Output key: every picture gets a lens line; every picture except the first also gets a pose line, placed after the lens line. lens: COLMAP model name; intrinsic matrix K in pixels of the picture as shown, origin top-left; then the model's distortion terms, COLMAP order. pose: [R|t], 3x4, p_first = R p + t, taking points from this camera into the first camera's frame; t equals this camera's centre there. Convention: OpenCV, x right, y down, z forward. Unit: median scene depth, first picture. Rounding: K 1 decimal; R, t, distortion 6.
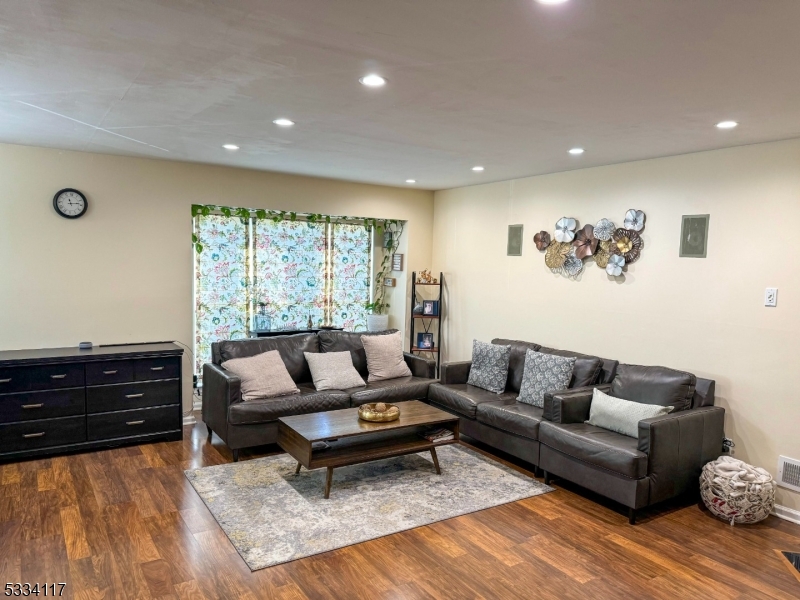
lens RADIAL K [[577.6, 0, 400.0], [0, 577.6, 300.0], [0, 0, 1]] dist [0.037818, -0.002234]
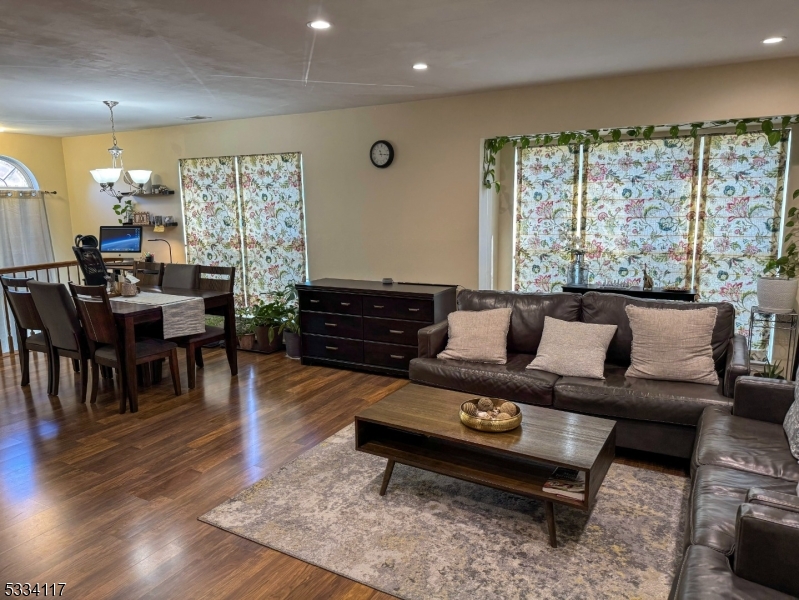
lens RADIAL K [[551.2, 0, 396.0], [0, 551.2, 295.2], [0, 0, 1]] dist [0.087223, -0.104525]
pose [[0.470030, 0.114537, -0.875187, 0.323492], [-0.029395, 0.993026, 0.114172, -0.014367], [0.882161, -0.027938, 0.470119, 0.402273]]
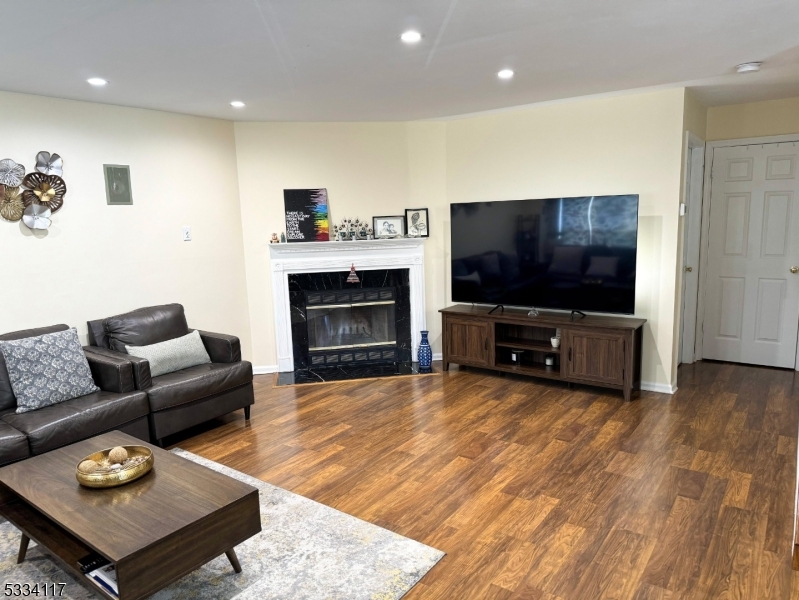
lens RADIAL K [[572.0, 0, 399.5], [0, 572.0, 300.0], [0, 0, 1]] dist [0.061211, -0.100030]
pose [[-0.368358, -0.163179, 0.915251, -0.461230], [0.085431, 0.974369, 0.208103, -0.053484], [-0.925751, 0.154847, -0.344976, 0.615308]]
